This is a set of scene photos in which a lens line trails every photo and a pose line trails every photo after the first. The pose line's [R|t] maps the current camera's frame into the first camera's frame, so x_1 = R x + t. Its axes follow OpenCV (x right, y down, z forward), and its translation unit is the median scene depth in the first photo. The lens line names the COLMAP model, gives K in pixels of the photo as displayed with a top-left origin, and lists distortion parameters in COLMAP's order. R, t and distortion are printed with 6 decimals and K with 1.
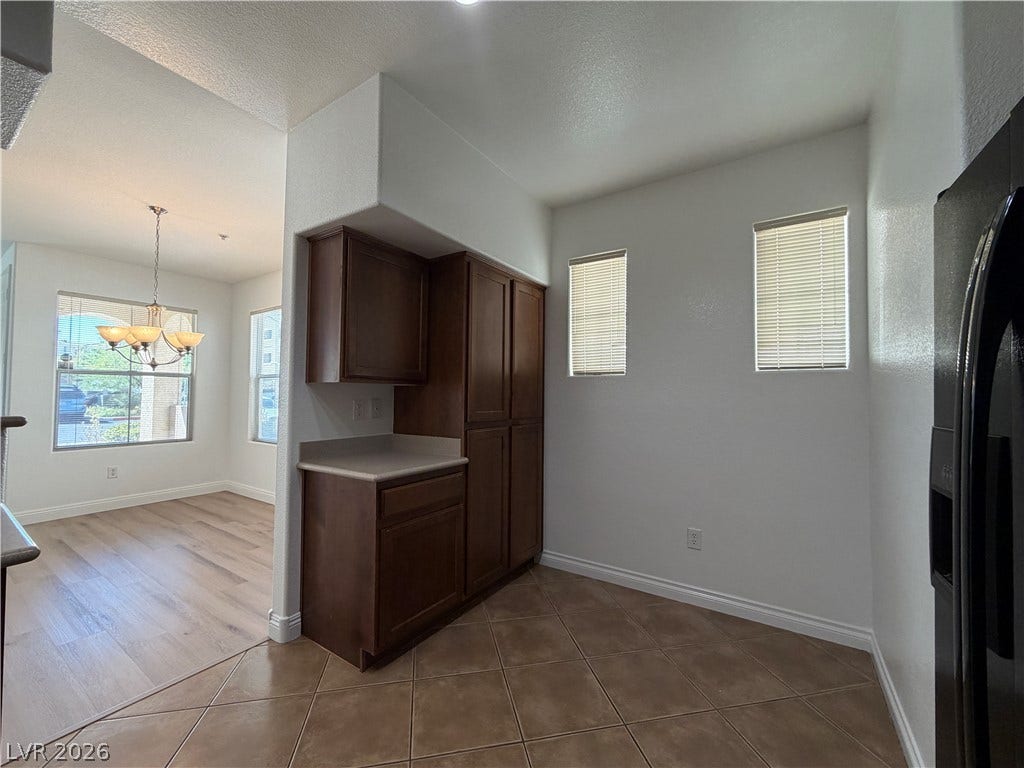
lens RADIAL K [[407.4, 0, 509.4], [0, 407.4, 384.1], [0, 0, 1]] dist [0.000414, -0.000368]
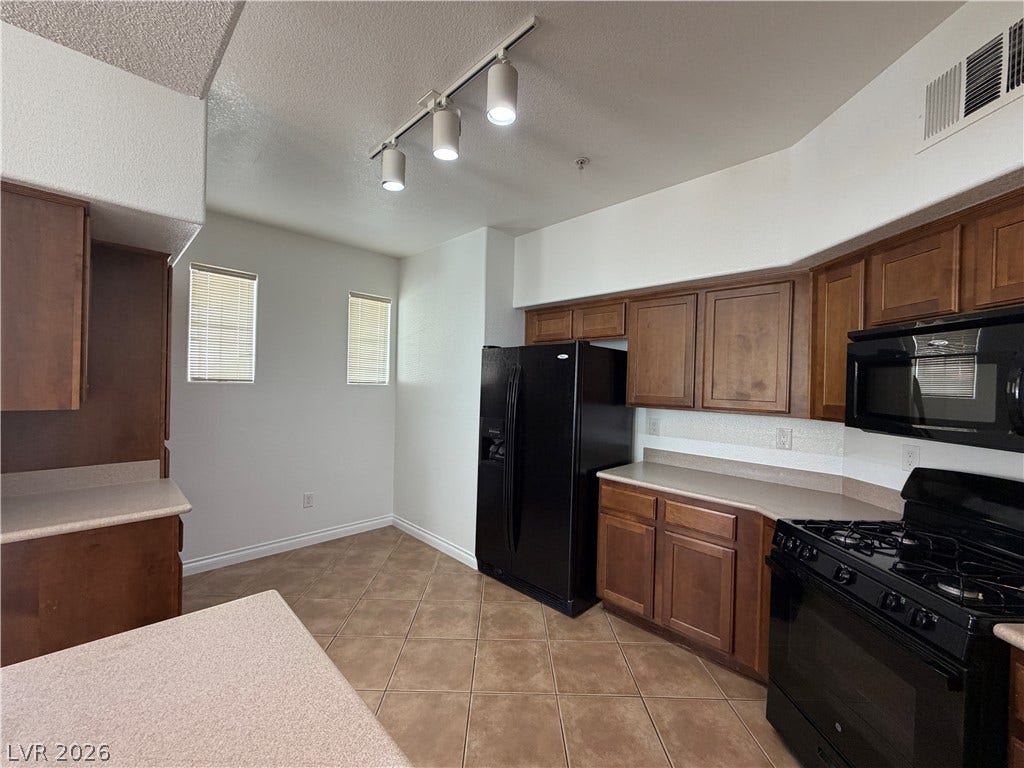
lens RADIAL K [[407.4, 0, 509.4], [0, 407.4, 384.1], [0, 0, 1]] dist [0.000414, -0.000368]
pose [[0.196333, -0.006092, 0.980518, -0.807389], [-0.057823, 0.998169, 0.017780, -0.092707], [-0.978831, -0.060187, 0.195622, 0.057505]]
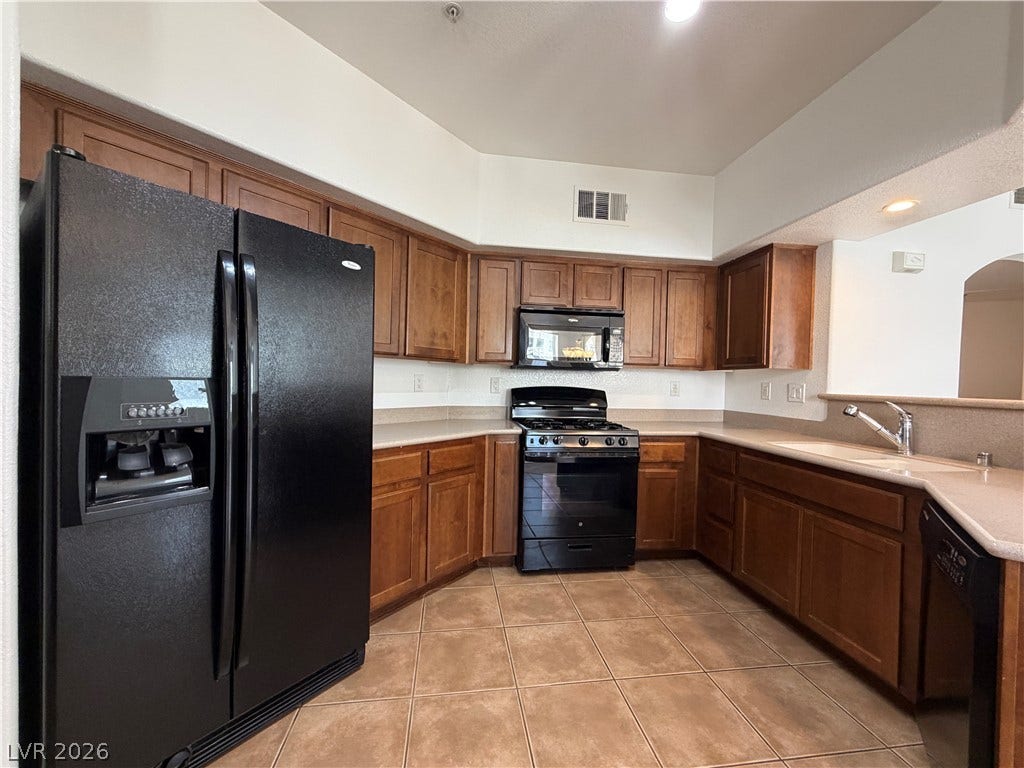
lens RADIAL K [[407.4, 0, 509.4], [0, 407.4, 384.1], [0, 0, 1]] dist [0.000414, -0.000368]
pose [[-0.997197, -0.035058, 0.066105, -0.029429], [-0.036449, 0.999136, -0.019957, 0.038356], [-0.065348, -0.022311, -0.997613, 0.759330]]
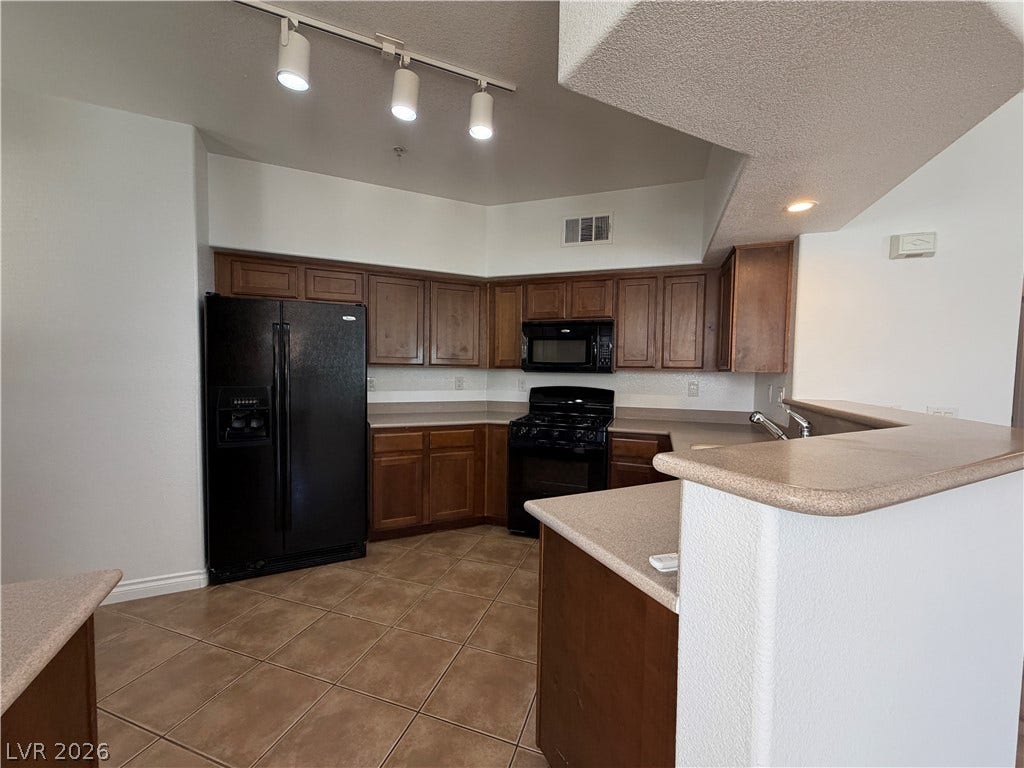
lens RADIAL K [[407.4, 0, 509.4], [0, 407.4, 384.1], [0, 0, 1]] dist [0.000414, -0.000368]
pose [[-0.856777, -0.043858, 0.513819, -0.680367], [-0.039570, 0.999031, 0.019292, -0.014464], [-0.514167, -0.003803, -0.857681, 0.859518]]
